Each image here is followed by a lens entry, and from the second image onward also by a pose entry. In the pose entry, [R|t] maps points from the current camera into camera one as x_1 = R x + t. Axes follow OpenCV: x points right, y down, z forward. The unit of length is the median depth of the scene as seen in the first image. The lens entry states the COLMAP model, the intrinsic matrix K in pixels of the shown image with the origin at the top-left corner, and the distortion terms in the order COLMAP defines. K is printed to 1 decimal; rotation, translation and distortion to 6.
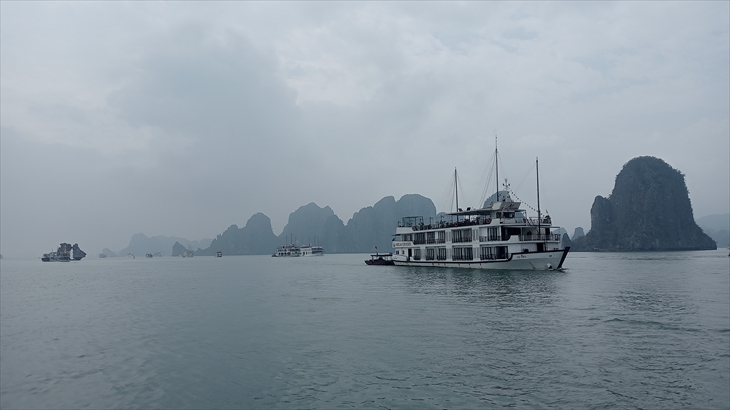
lens RADIAL K [[561.0, 0, 365.0], [0, 561.0, 205.0], [0, 0, 1]] dist [-0.002097, -0.002684]
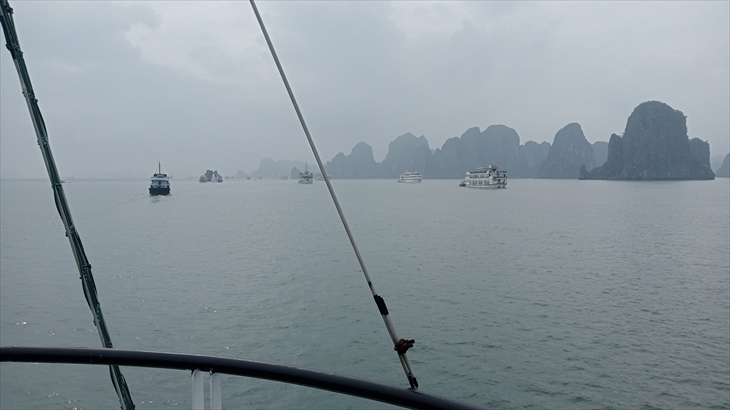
lens RADIAL K [[561.0, 0, 365.0], [0, 561.0, 205.0], [0, 0, 1]] dist [-0.002097, -0.002684]
pose [[0.977465, 0.021958, -0.209952, 0.149985], [0.006355, 0.991064, 0.133237, -0.028379], [0.211001, -0.131569, 0.968591, -0.298179]]
